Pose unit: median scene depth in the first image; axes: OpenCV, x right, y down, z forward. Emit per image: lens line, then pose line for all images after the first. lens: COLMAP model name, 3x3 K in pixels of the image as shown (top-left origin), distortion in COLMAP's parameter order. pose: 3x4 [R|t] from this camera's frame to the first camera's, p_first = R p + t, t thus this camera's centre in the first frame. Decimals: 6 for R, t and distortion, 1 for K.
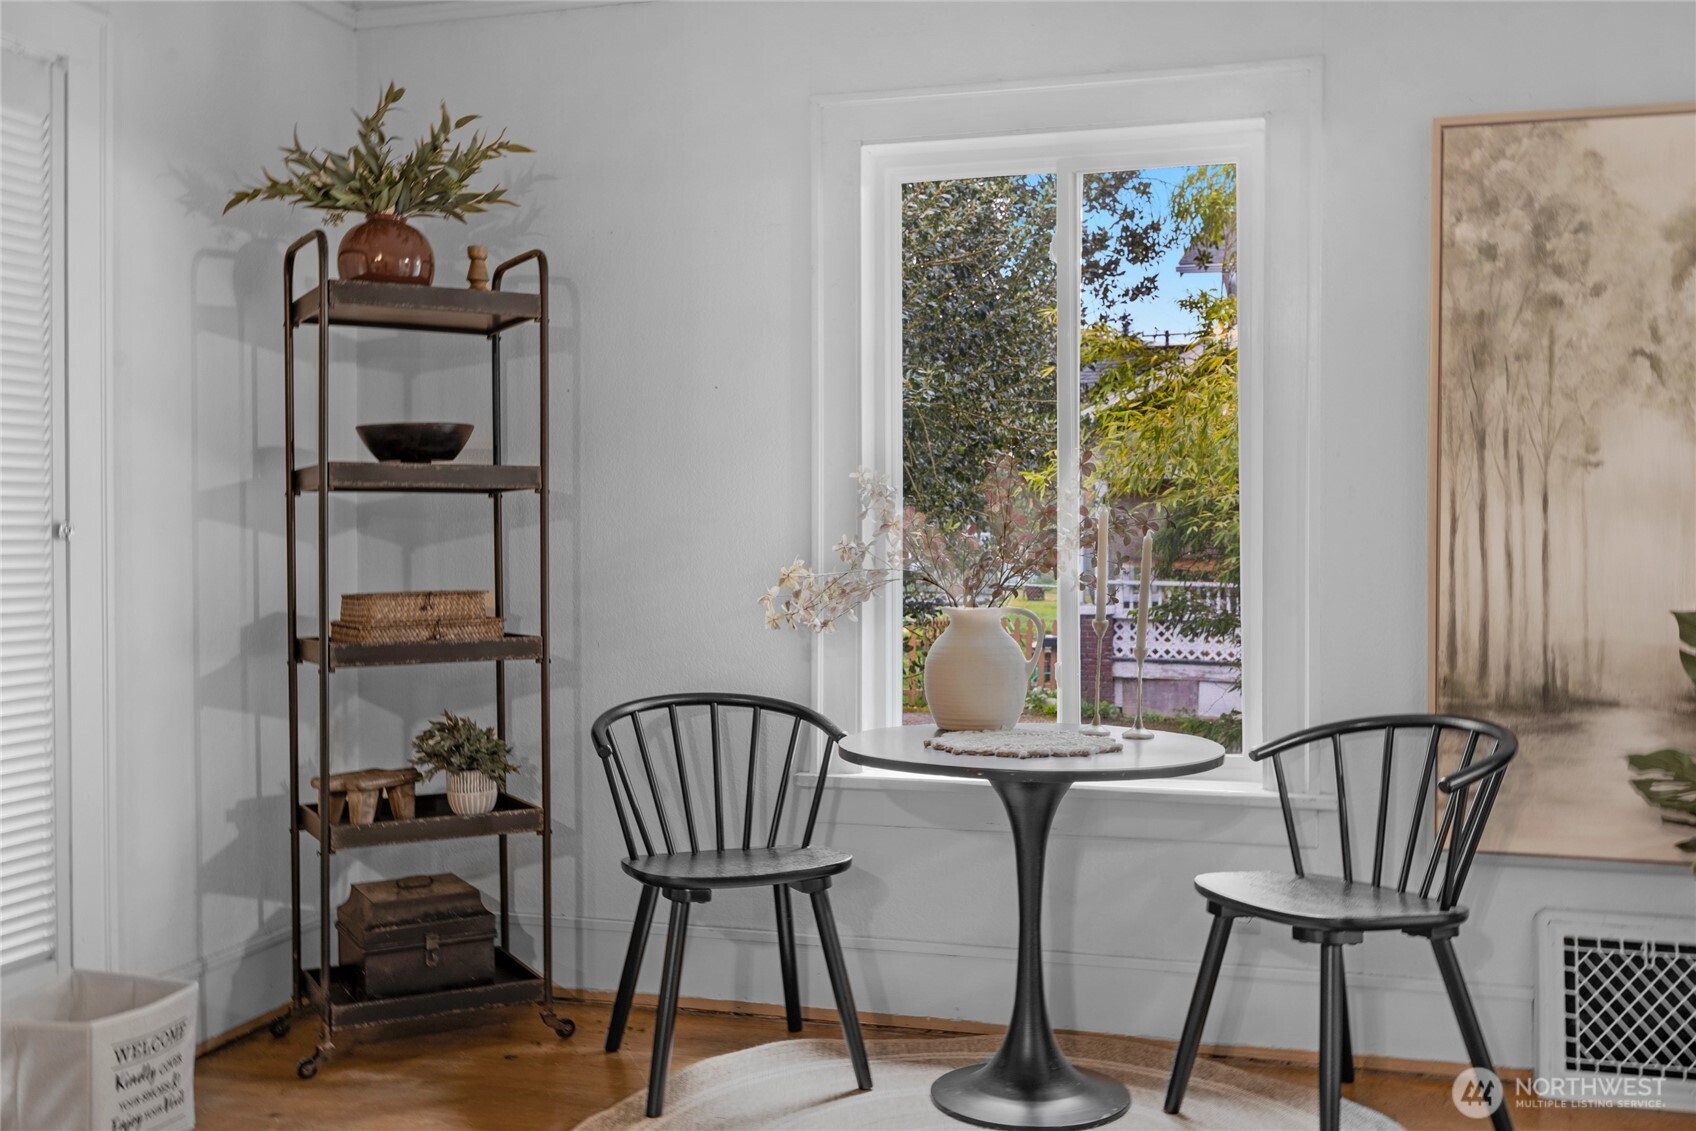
lens RADIAL K [[1642.1, 0, 849.1], [0, 1642.1, 529.4], [0, 0, 1]] dist [-0.005285, -0.001616]
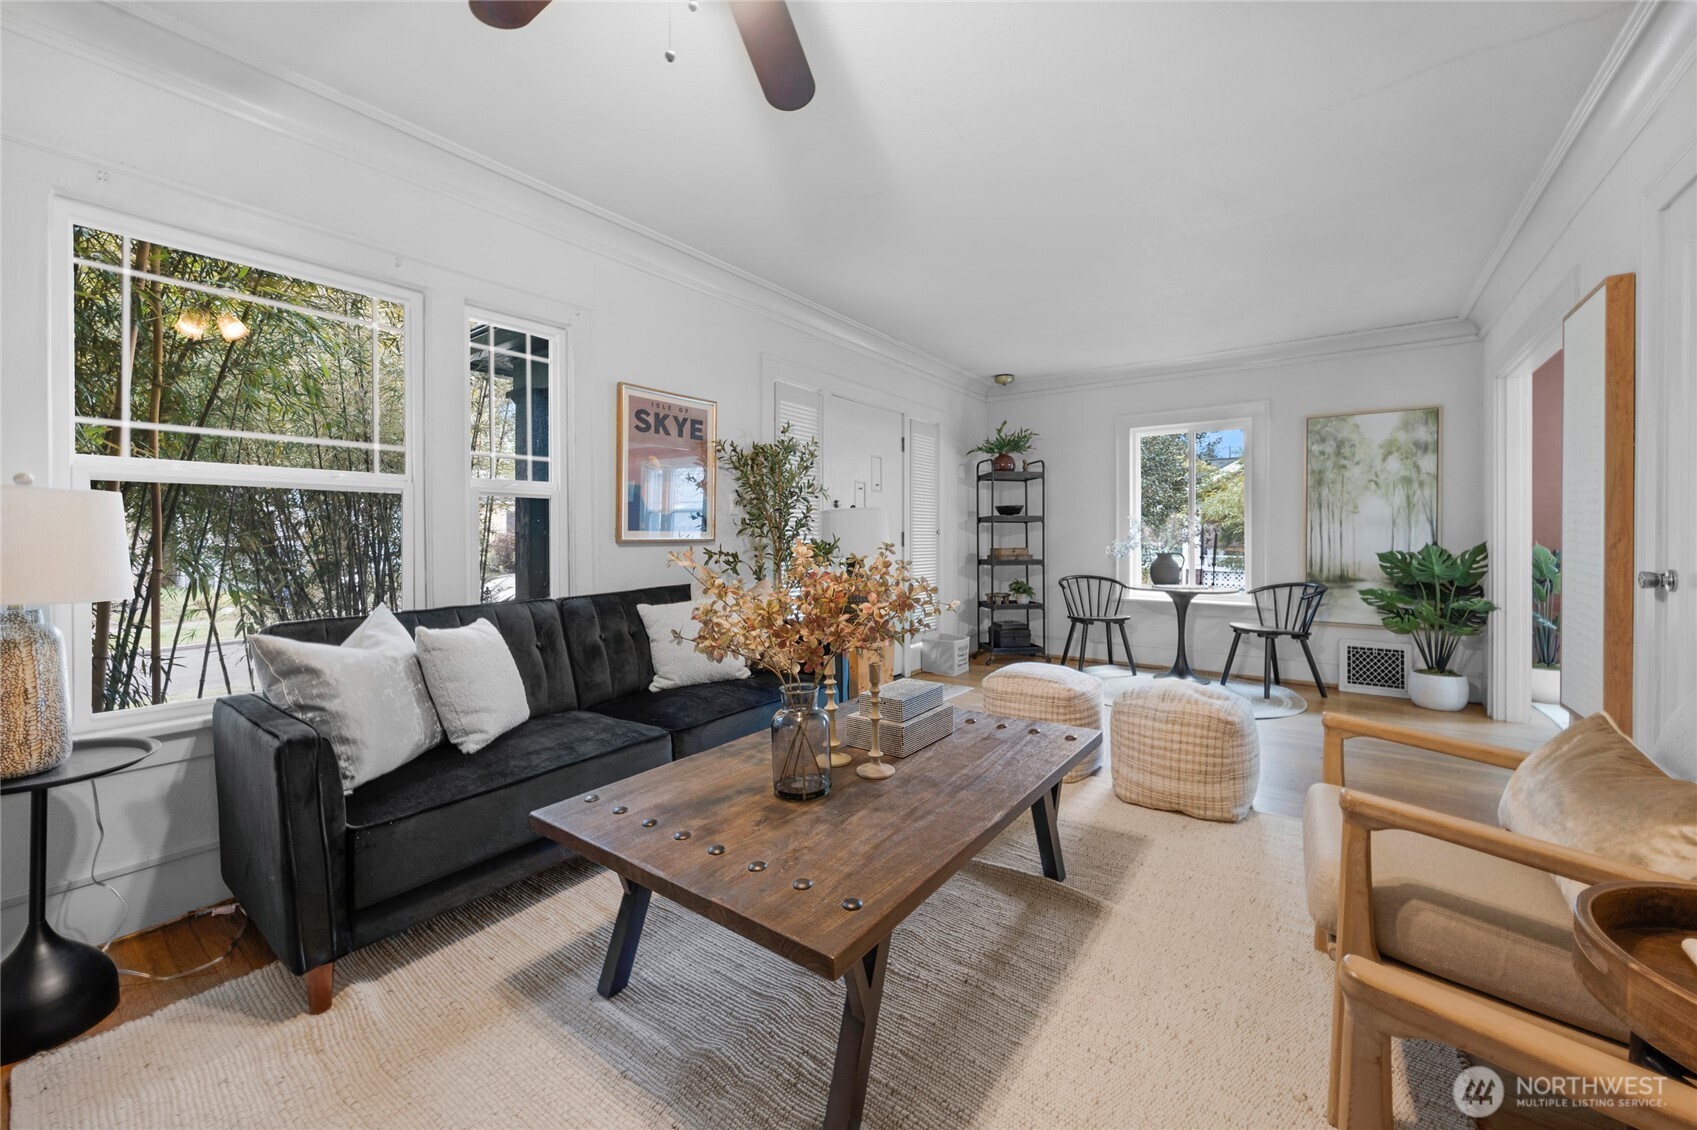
lens RADIAL K [[672.0, 0, 855.9], [0, 672.0, 537.1], [0, 0, 1]] dist [-0.000506, -0.000004]
pose [[0.950854, -0.000527, -0.309638, -0.122317], [-0.000363, 0.999996, -0.002818, 0.017947], [0.309638, 0.002792, 0.950850, -0.701381]]
